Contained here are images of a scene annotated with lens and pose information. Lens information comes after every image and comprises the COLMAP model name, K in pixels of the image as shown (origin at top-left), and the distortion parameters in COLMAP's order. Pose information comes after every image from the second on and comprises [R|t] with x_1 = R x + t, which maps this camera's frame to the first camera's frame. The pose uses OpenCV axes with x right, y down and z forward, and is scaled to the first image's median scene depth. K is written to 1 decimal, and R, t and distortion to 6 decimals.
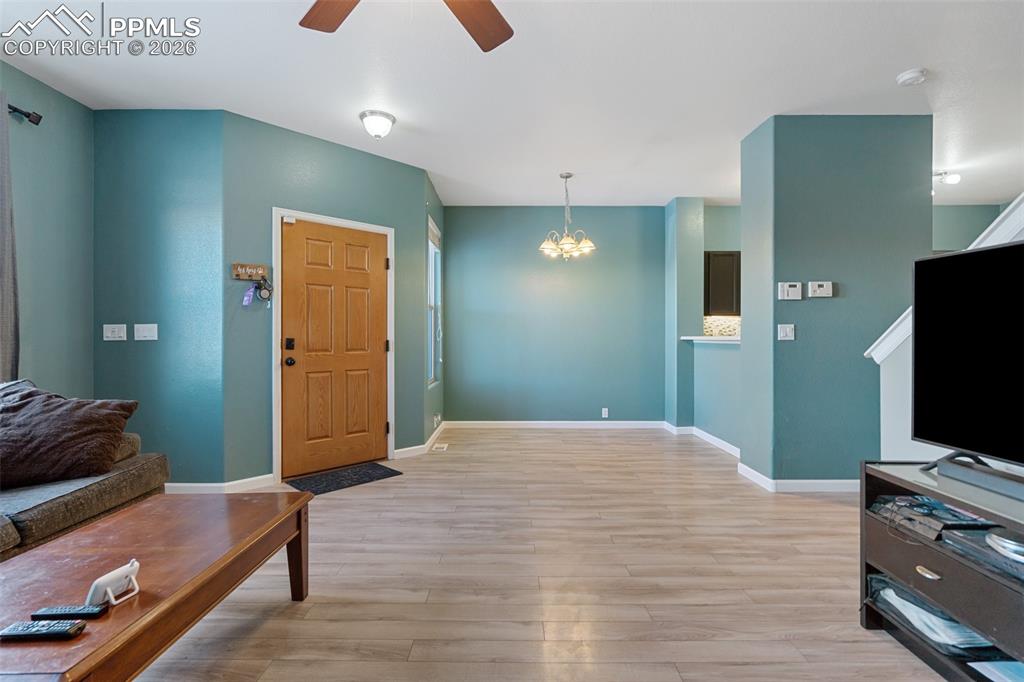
lens RADIAL K [[474.2, 0, 507.7], [0, 474.2, 337.5], [0, 0, 1]] dist [-0.001440, 0.000316]
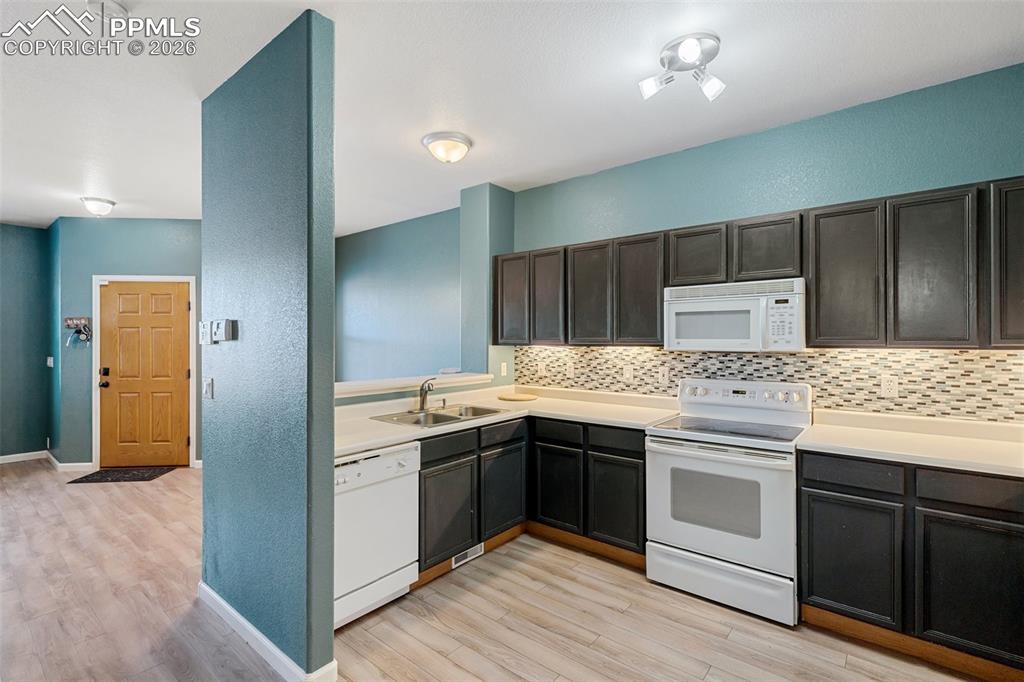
lens RADIAL K [[471.6, 0, 512.0], [0, 471.6, 341.0], [0, 0, 1]] dist [-0.010536, -0.000125]
pose [[0.774977, 0.002642, -0.631984, 1.137209], [-0.000942, 0.999995, 0.003025, -0.069853], [0.631989, -0.001749, 0.774975, 0.588688]]
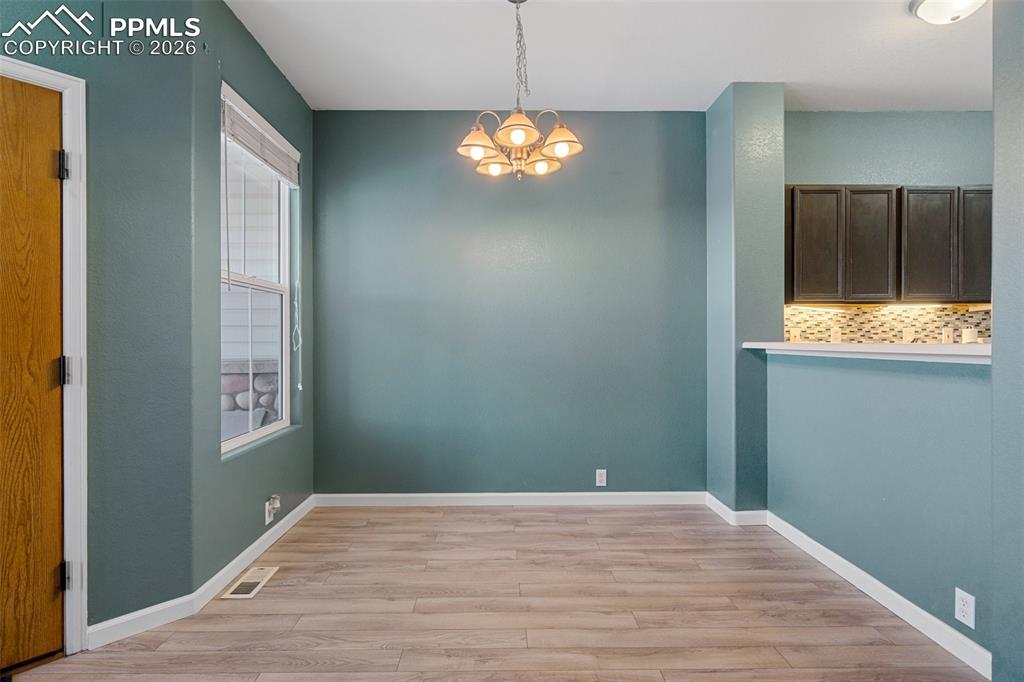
lens RADIAL K [[464.0, 0, 504.1], [0, 464.0, 342.0], [0, 0, 1]] dist [0.000835, 0.000148]
pose [[0.999963, -0.002994, 0.008030, 0.114925], [0.002965, 0.999989, 0.003544, -0.006633], [-0.008041, -0.003520, 0.999961, 0.602489]]
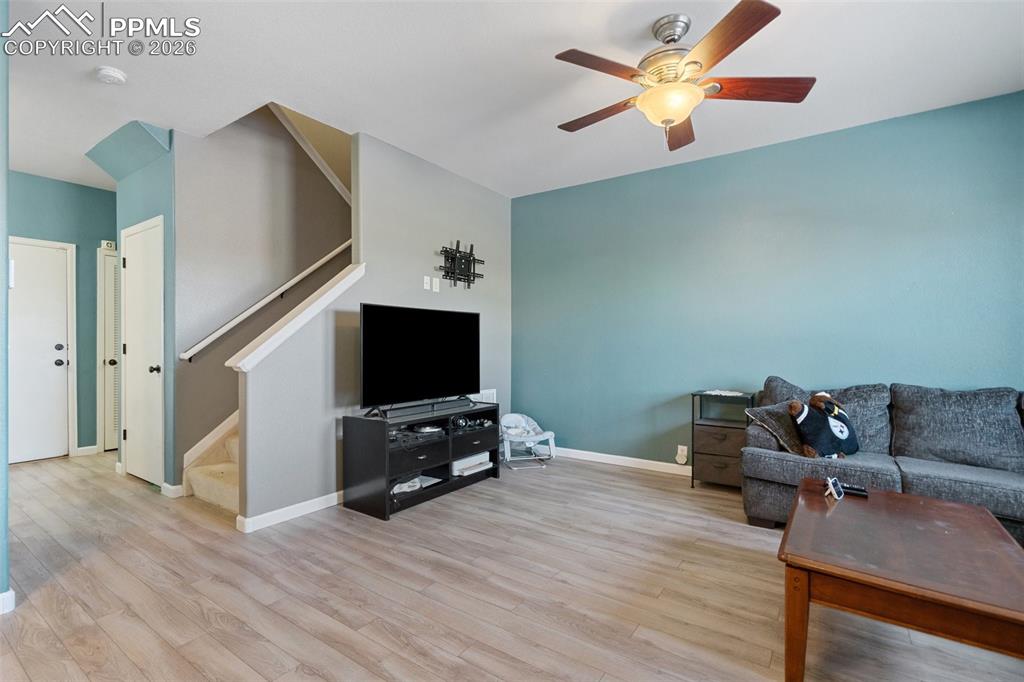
lens RADIAL K [[464.0, 0, 504.1], [0, 464.0, 342.0], [0, 0, 1]] dist [0.000835, 0.000148]
pose [[-0.821595, 0.000821, 0.570071, -0.227156], [-0.000156, 0.999999, -0.001665, -0.009641], [-0.570071, -0.001457, -0.821594, 0.902698]]
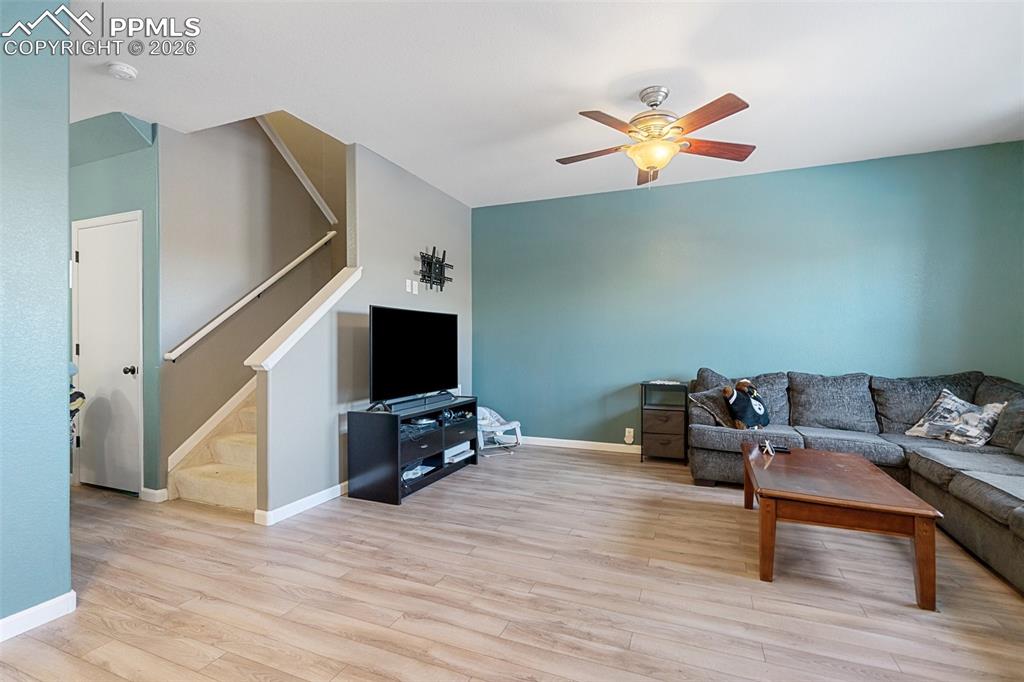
lens RADIAL K [[463.1, 0, 504.8], [0, 463.1, 338.5], [0, 0, 1]] dist [0.000858, 0.000308]
pose [[-0.924645, 0.004459, 0.380804, -0.134171], [0.002265, 0.999978, -0.006211, -0.010378], [-0.380824, -0.004880, -0.924635, 1.068806]]
